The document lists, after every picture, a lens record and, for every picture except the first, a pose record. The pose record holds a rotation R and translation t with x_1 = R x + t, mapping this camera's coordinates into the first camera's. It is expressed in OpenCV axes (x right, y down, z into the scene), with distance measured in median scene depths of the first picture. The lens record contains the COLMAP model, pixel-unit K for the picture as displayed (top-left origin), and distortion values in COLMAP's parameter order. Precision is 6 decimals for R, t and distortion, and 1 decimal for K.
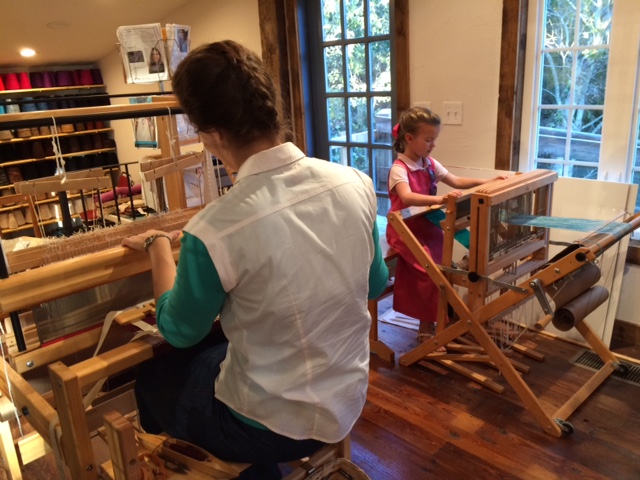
lens RADIAL K [[533.3, 0, 322.2], [0, 533.3, 238.6], [0, 0, 1]] dist [0.083130, -0.120076]
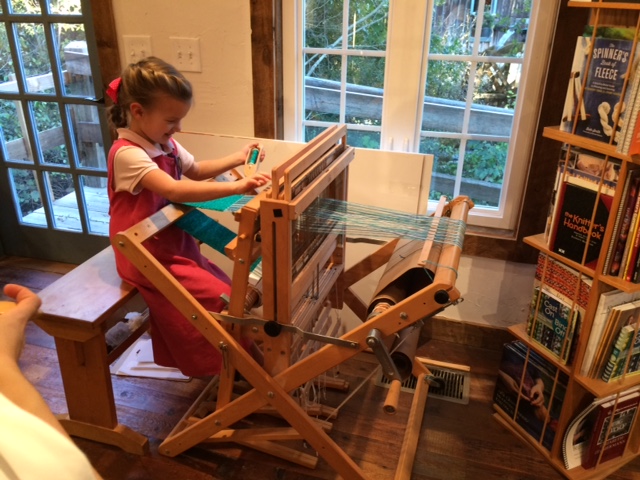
lens RADIAL K [[533.3, 0, 322.2], [0, 533.3, 238.6], [0, 0, 1]] dist [0.083130, -0.120076]
pose [[0.867637, -0.141197, 0.476728, 0.027867], [0.086896, 0.987134, 0.134219, -0.066450], [-0.489546, -0.075028, 0.868744, 0.252550]]
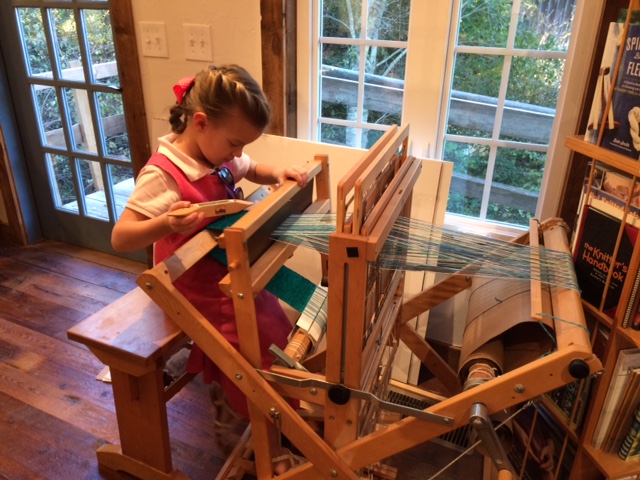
lens RADIAL K [[533.3, 0, 322.2], [0, 533.3, 238.6], [0, 0, 1]] dist [0.083130, -0.120076]
pose [[0.940263, -0.076285, 0.331794, 0.125910], [0.034783, 0.990998, 0.129277, -0.065846], [-0.338669, -0.110014, 0.934452, 0.266915]]
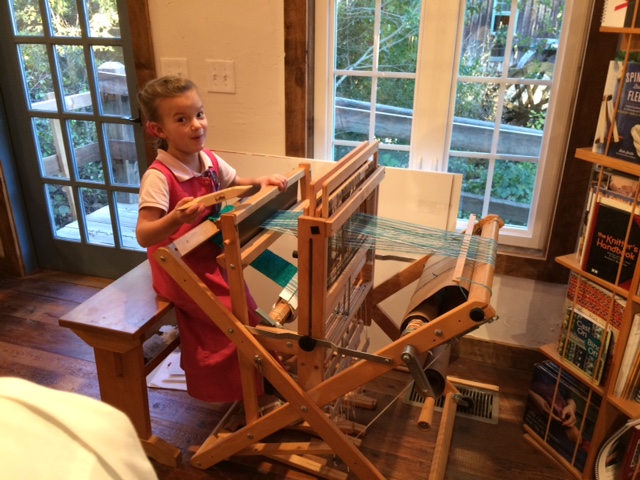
lens RADIAL K [[535.5, 0, 321.3], [0, 535.5, 238.0], [0, 0, 1]] dist [0.082943, -0.130355]
pose [[0.884031, -0.115345, 0.452974, 0.011031], [0.079030, 0.992007, 0.098369, -0.068530], [-0.460700, -0.051163, 0.886080, 0.249576]]
